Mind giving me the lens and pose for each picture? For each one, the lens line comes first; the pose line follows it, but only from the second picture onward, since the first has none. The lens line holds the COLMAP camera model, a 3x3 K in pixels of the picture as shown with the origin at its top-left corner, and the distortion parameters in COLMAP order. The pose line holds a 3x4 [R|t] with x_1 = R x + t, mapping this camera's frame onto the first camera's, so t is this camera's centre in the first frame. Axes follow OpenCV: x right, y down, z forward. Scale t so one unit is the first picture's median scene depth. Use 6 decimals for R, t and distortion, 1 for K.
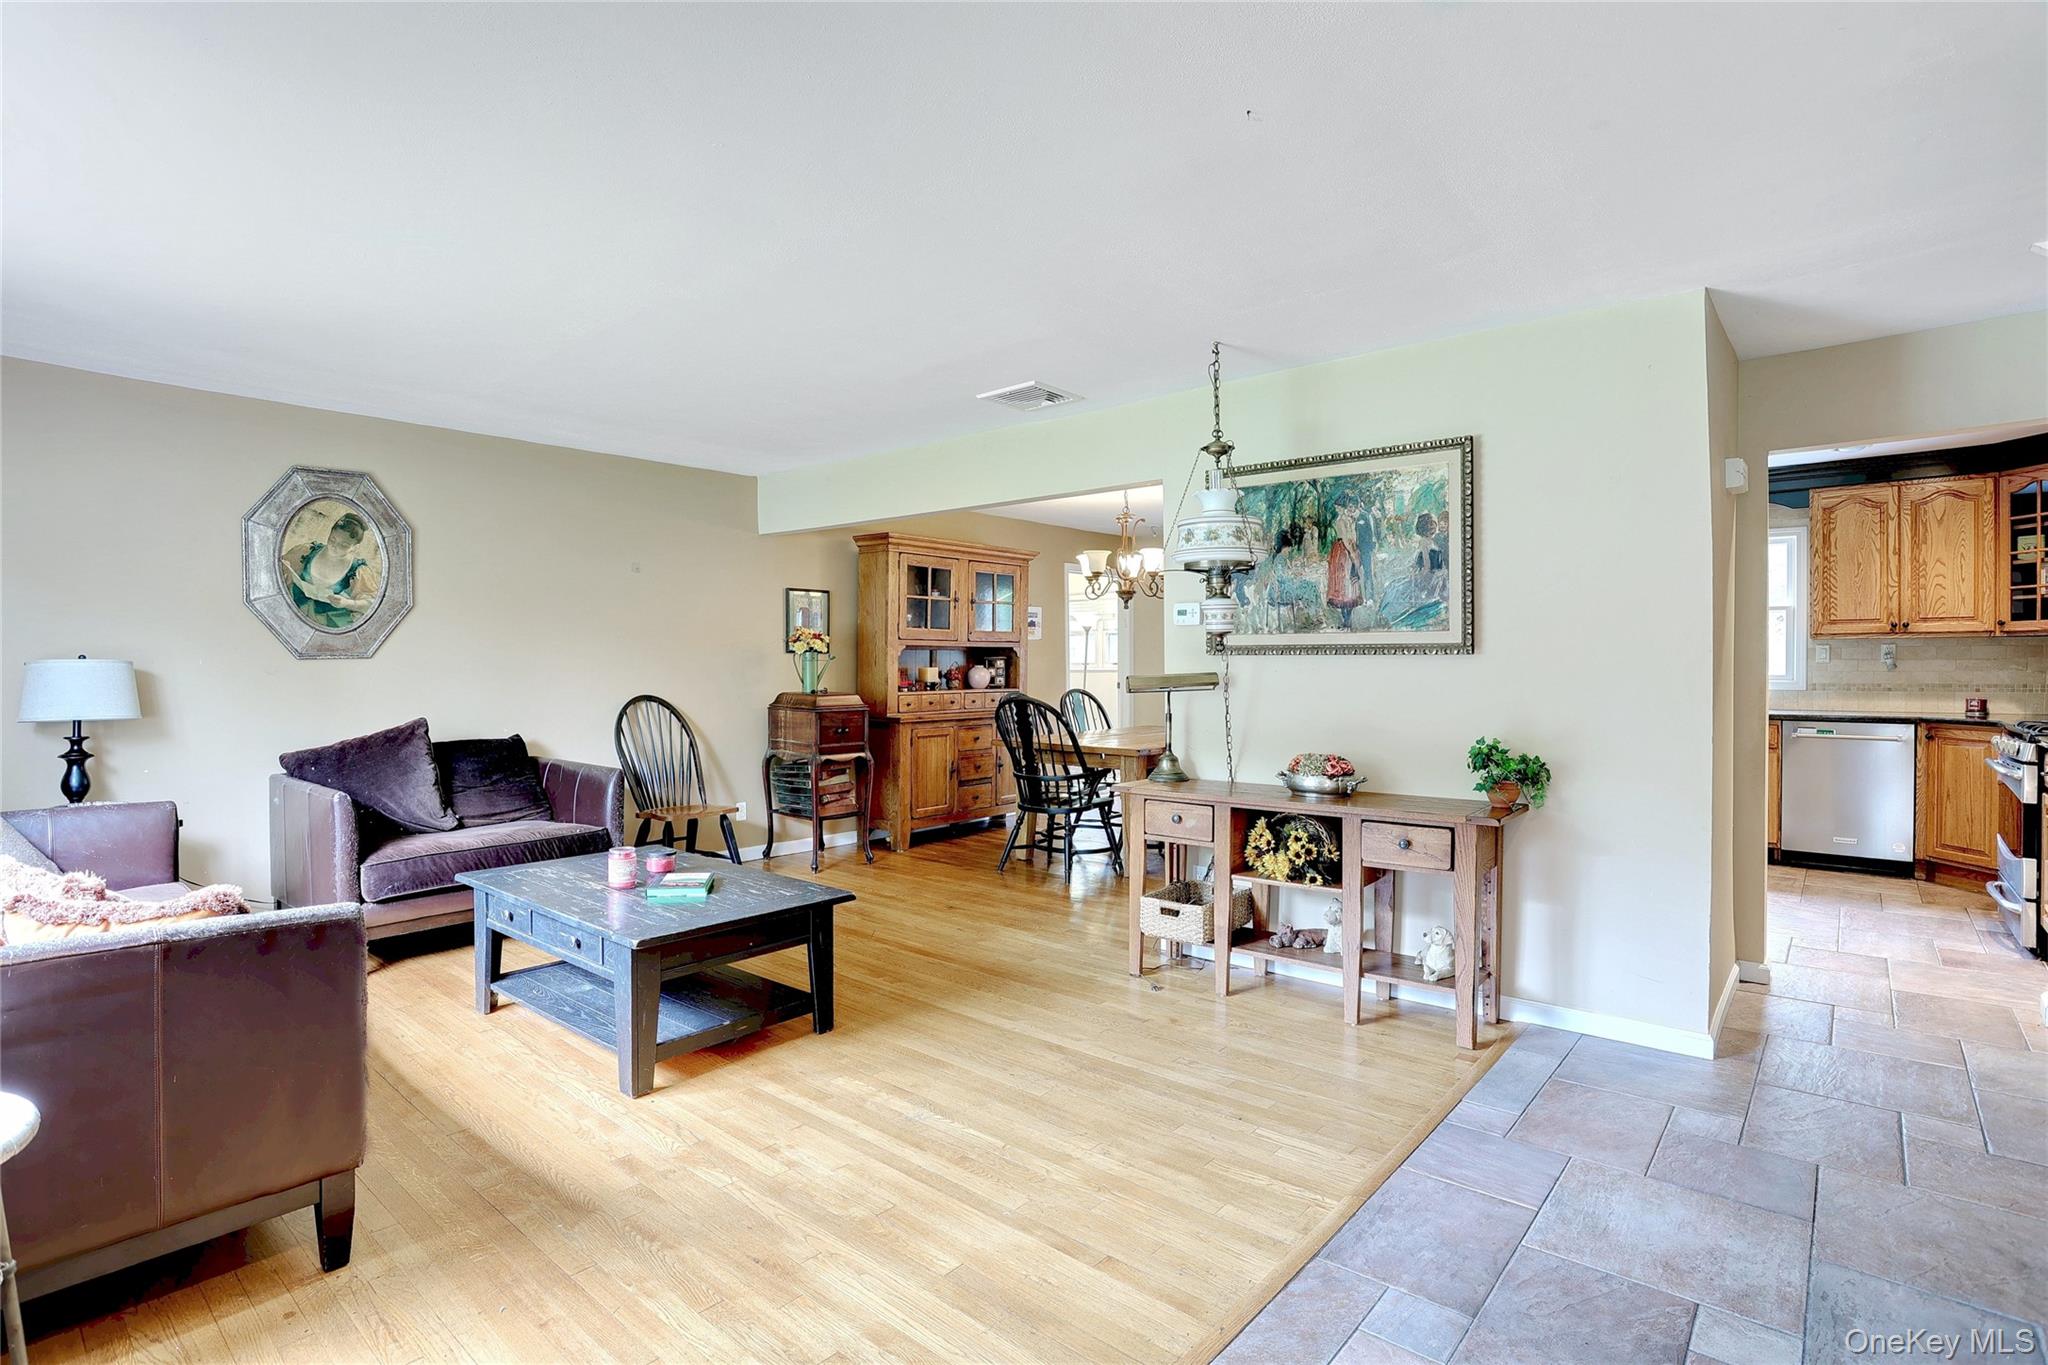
lens RADIAL K [[935.4, 0, 1073.9], [0, 935.4, 669.7], [0, 0, 1]] dist [-0.004843, 0.000519]
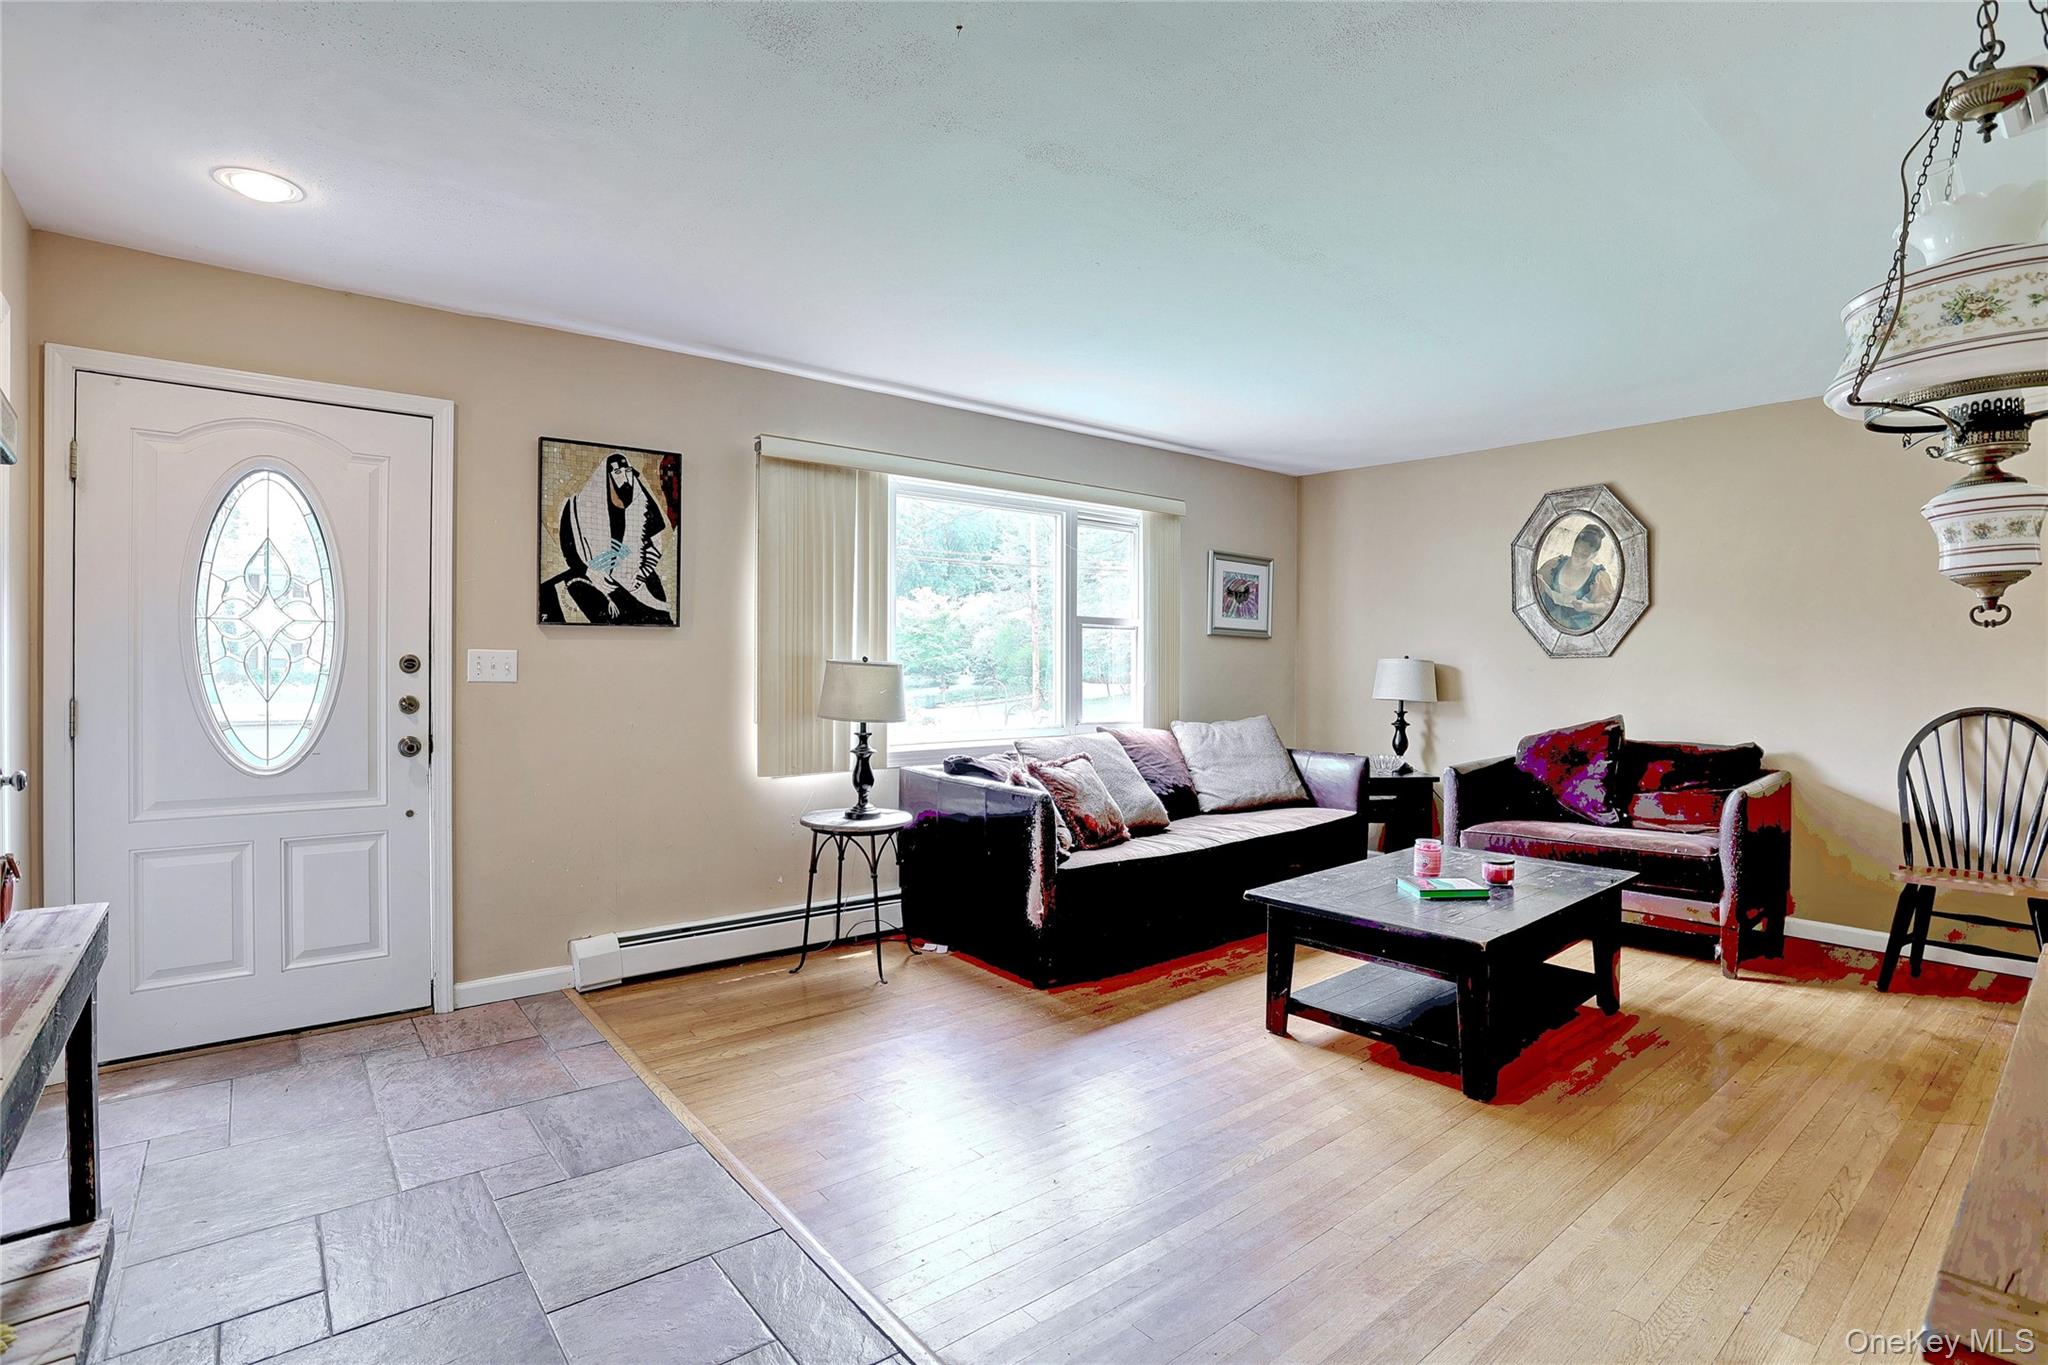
lens RADIAL K [[998.6, 0, 1013.9], [0, 998.6, 673.3], [0, 0, 1]] dist [-0.070333, 0.040154]
pose [[-0.166139, 0.005235, -0.986088, 0.483376], [-0.010677, 0.999918, 0.007107, 0.005805], [0.986044, 0.011709, -0.166070, 0.543563]]
